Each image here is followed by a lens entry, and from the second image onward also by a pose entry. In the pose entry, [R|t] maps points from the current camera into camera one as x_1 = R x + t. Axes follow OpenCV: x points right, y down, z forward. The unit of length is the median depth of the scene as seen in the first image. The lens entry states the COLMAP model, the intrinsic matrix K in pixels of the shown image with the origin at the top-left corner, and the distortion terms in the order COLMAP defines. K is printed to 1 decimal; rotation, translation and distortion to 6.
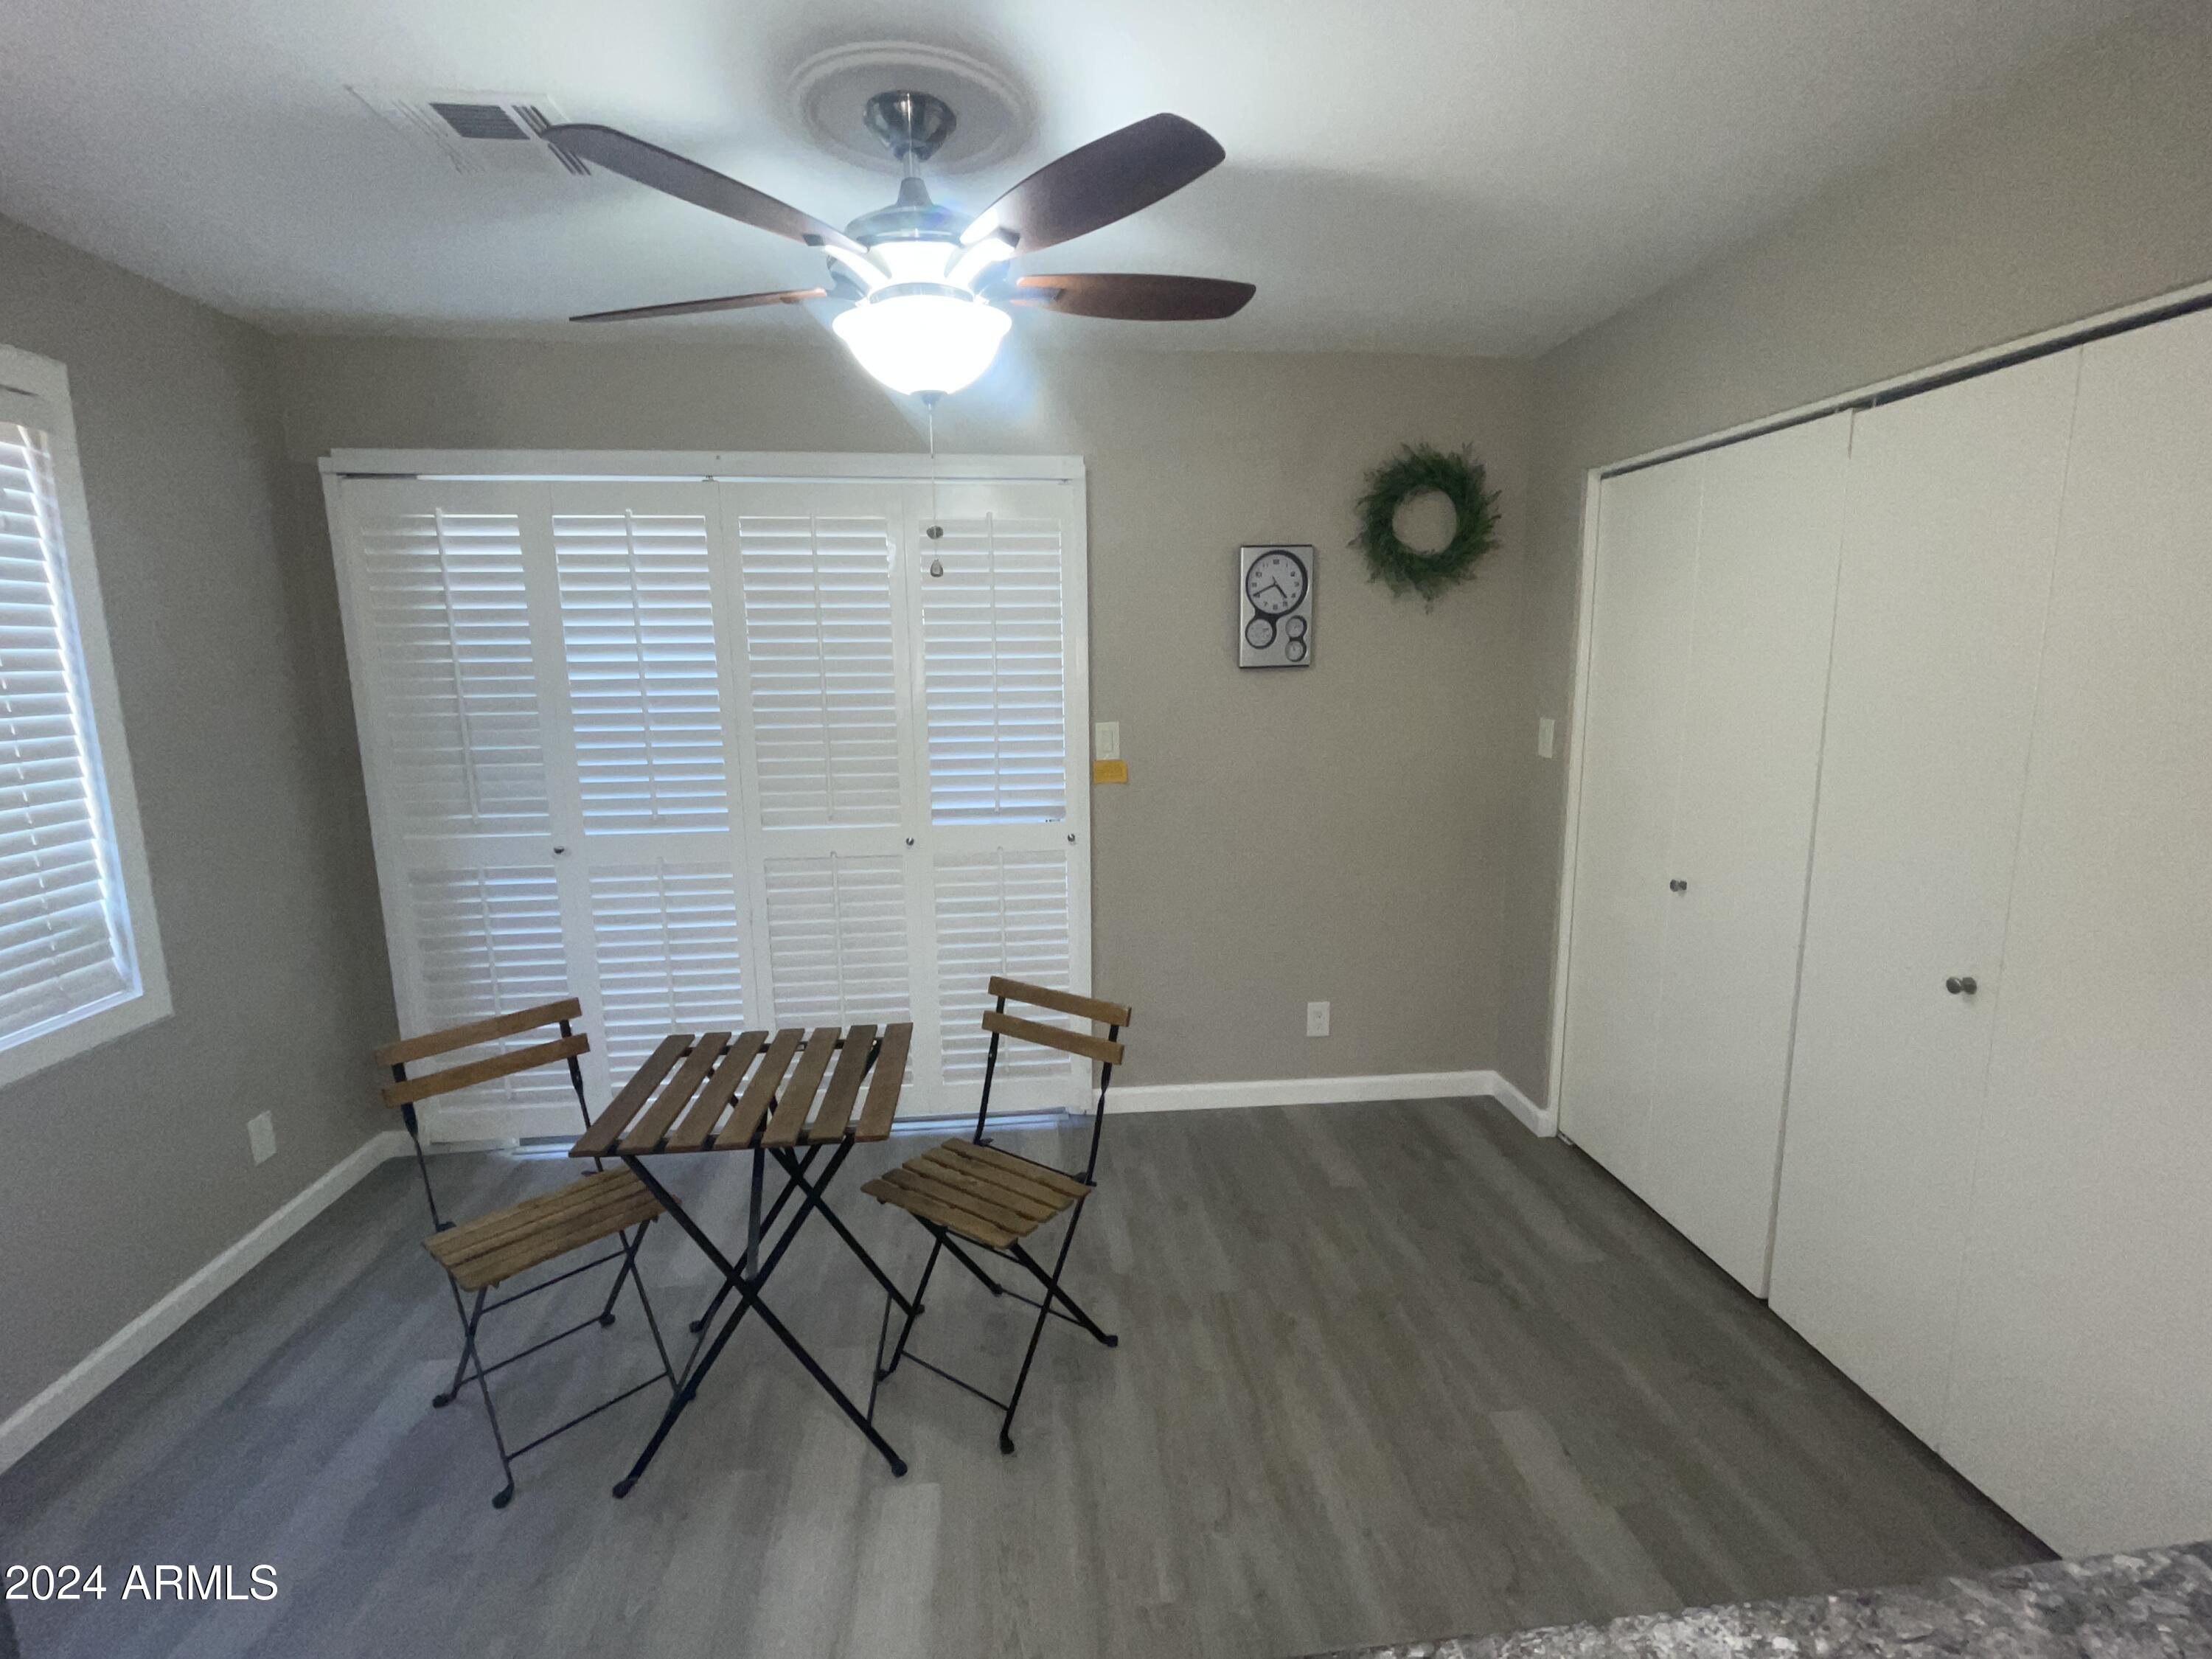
lens RADIAL K [[1020.0, 0, 1096.2], [0, 1020.0, 827.6], [0, 0, 1]] dist [0.010902, -0.002815]
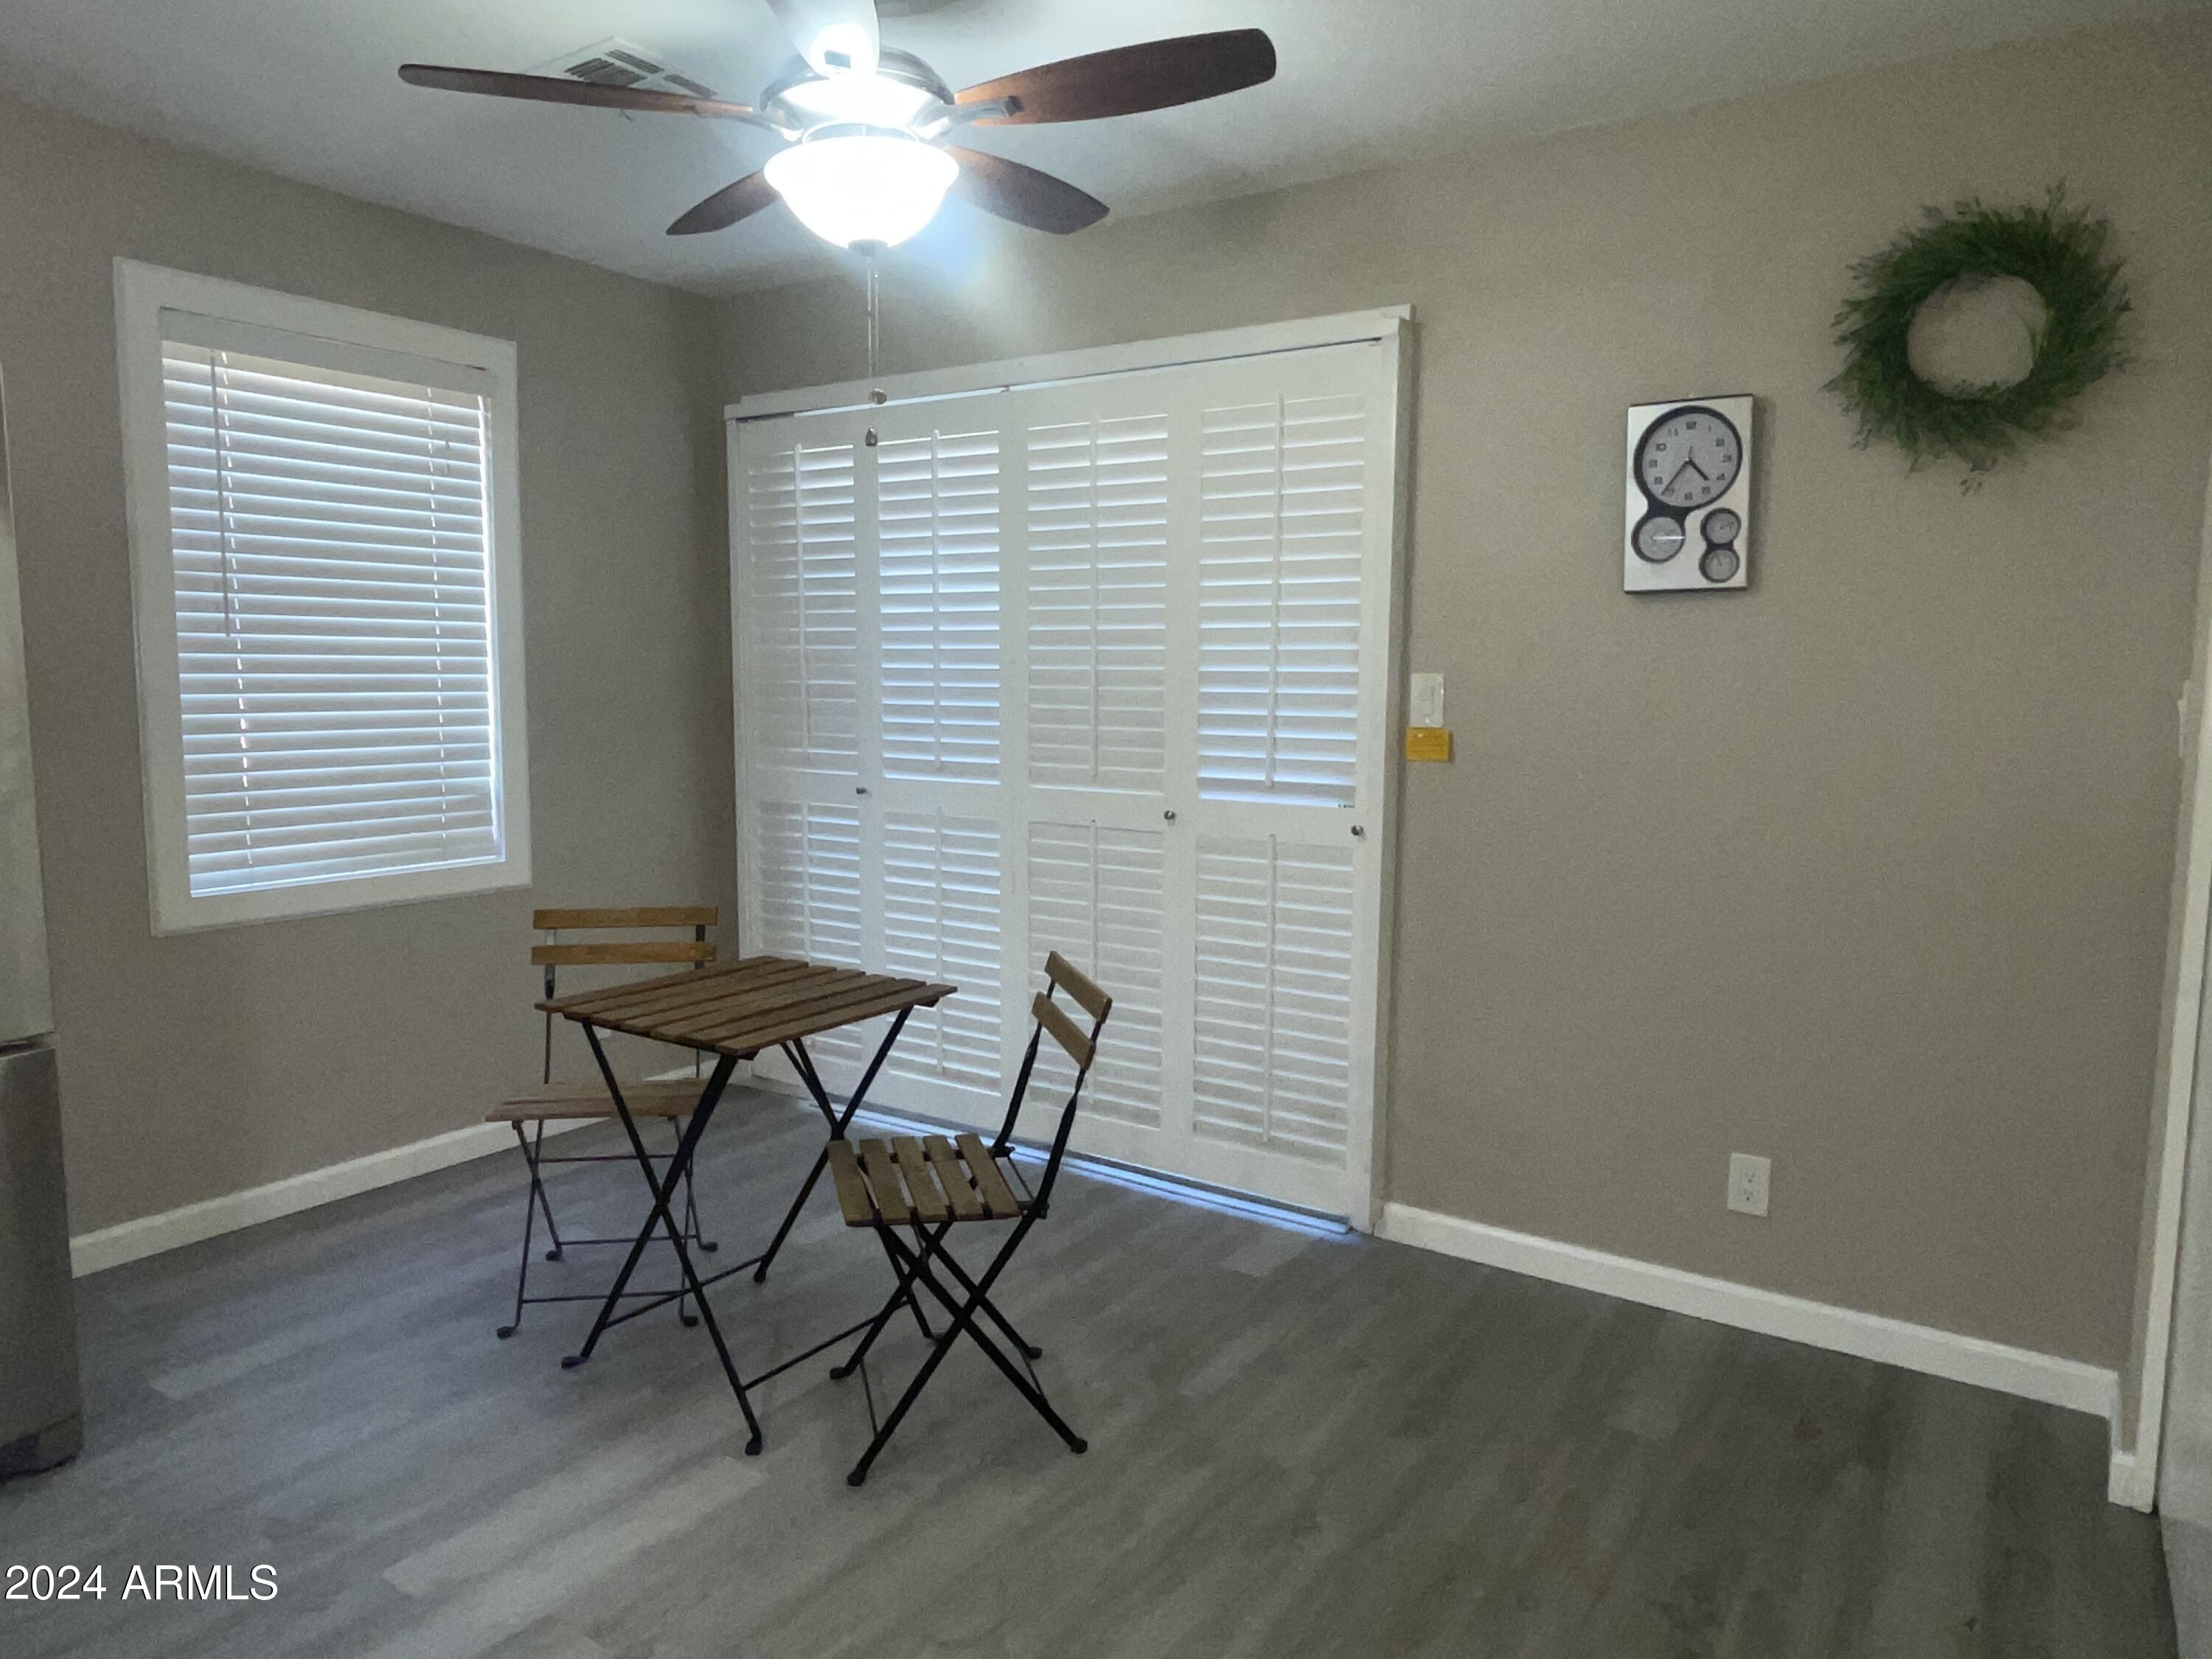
lens RADIAL K [[1423.7, 0, 1102.3], [0, 1423.7, 819.6], [0, 0, 1]] dist [0.013872, -0.013376]
pose [[0.771270, 0.085655, -0.630719, 0.481552], [-0.126527, 0.991761, -0.020037, 0.046396], [0.623806, 0.095257, 0.775753, 0.111762]]
